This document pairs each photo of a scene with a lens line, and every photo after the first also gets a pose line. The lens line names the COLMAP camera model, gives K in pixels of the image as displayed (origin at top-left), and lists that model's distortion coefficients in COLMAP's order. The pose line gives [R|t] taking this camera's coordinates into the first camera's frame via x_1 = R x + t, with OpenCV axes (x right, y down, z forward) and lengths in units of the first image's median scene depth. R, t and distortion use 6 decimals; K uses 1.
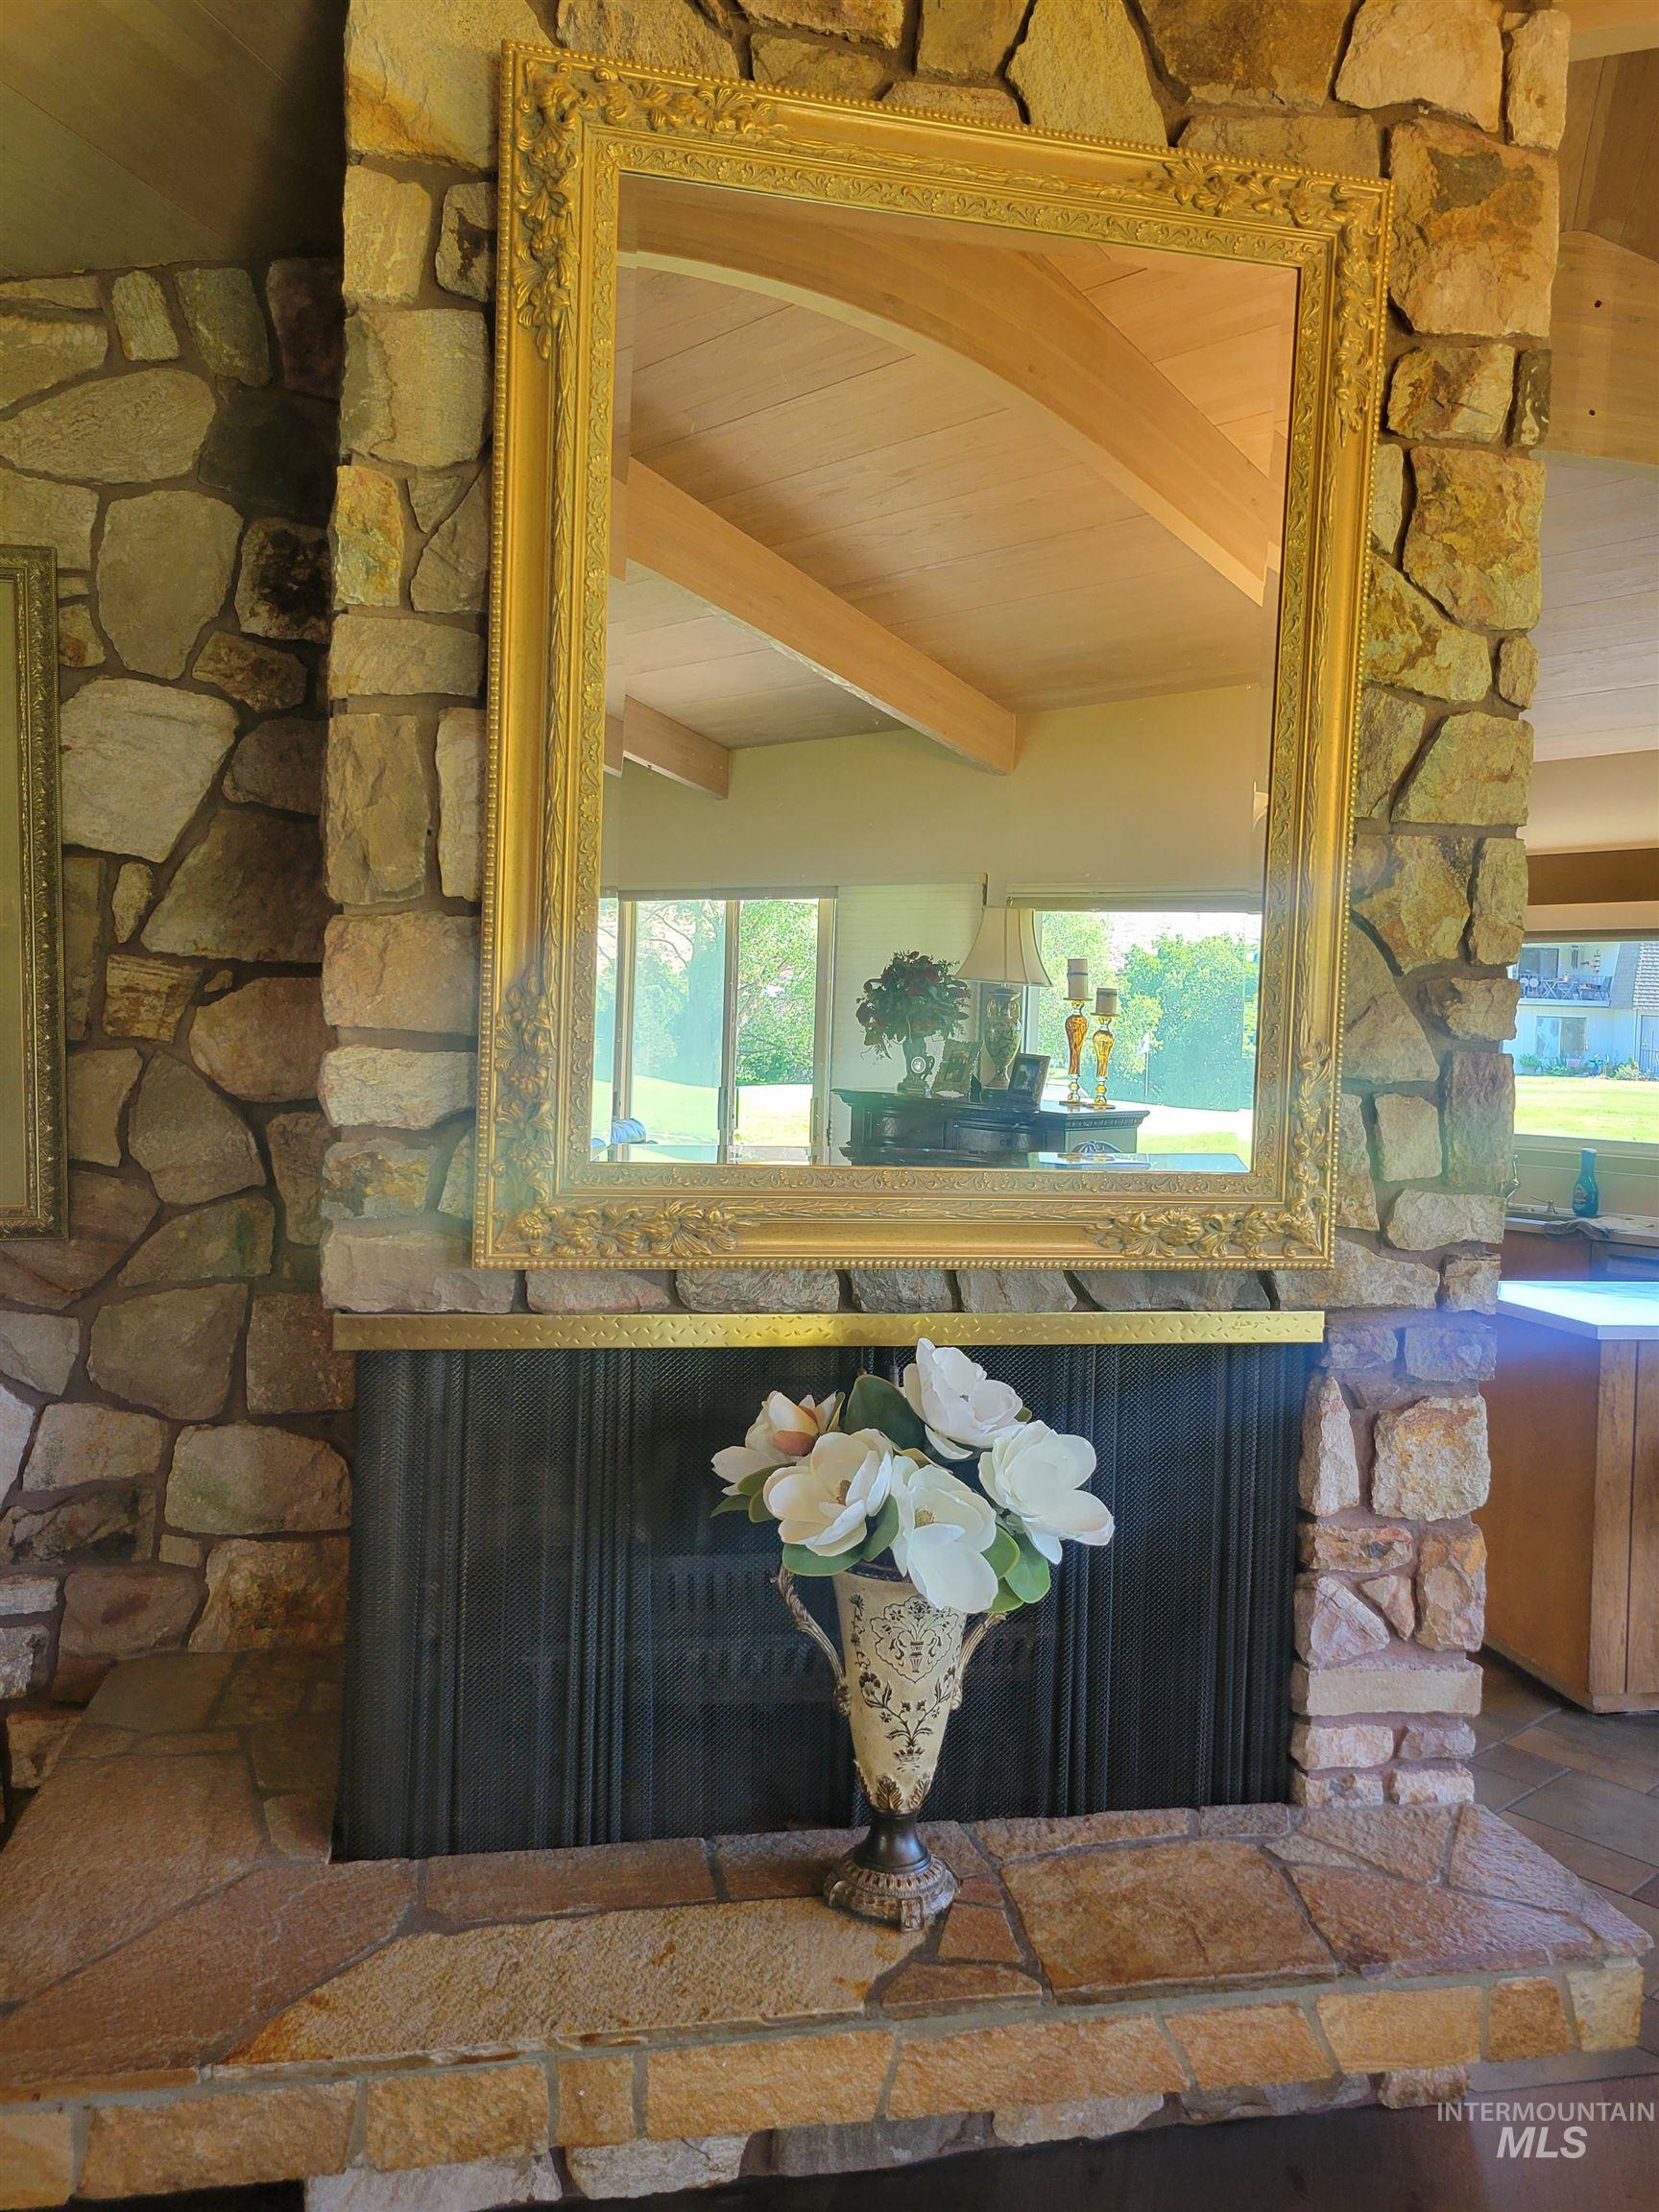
lens RADIAL K [[1633.8, 0, 834.7], [0, 1633.8, 1078.0], [0, 0, 1]] dist [0.047582, -0.034082]
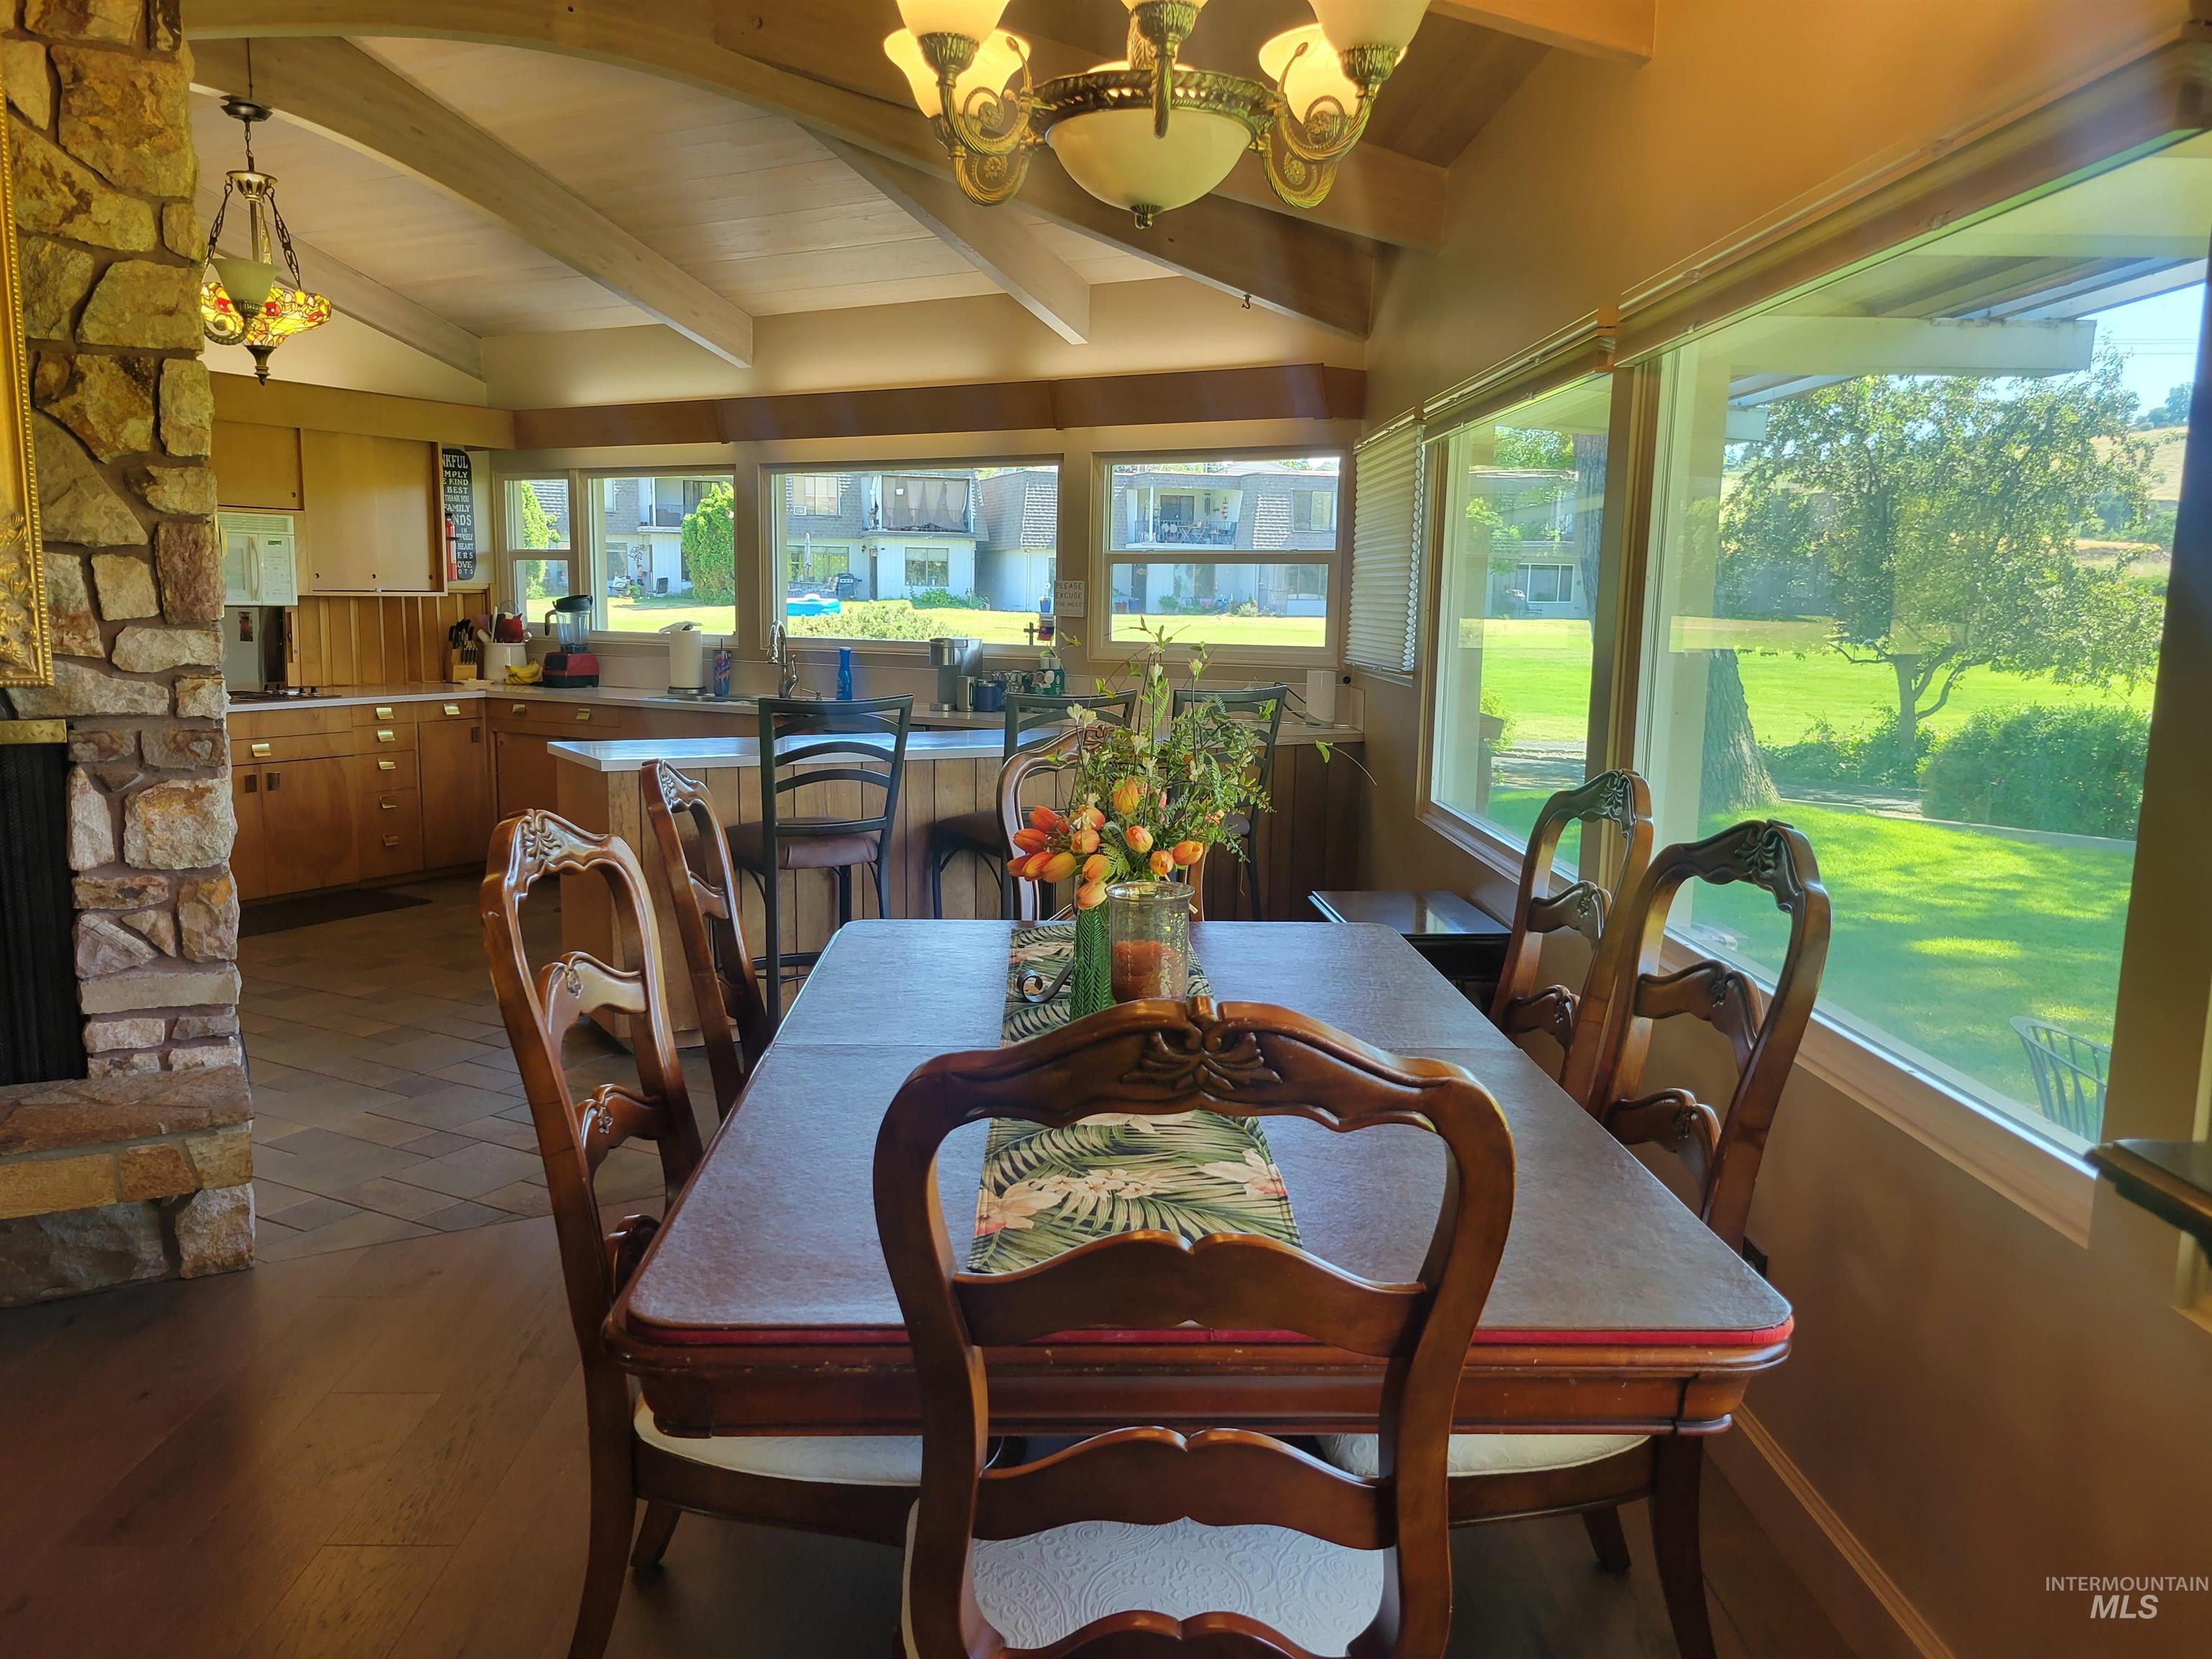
lens RADIAL K [[1633.8, 0, 1074.2], [0, 1633.8, 843.7], [0, 0, 1]] dist [0.047582, -0.034082]
pose [[0.953314, -0.063039, 0.295327, 0.678377], [0.024557, 0.990913, 0.132247, 0.084424], [-0.300979, -0.118820, 0.946199, -0.538223]]
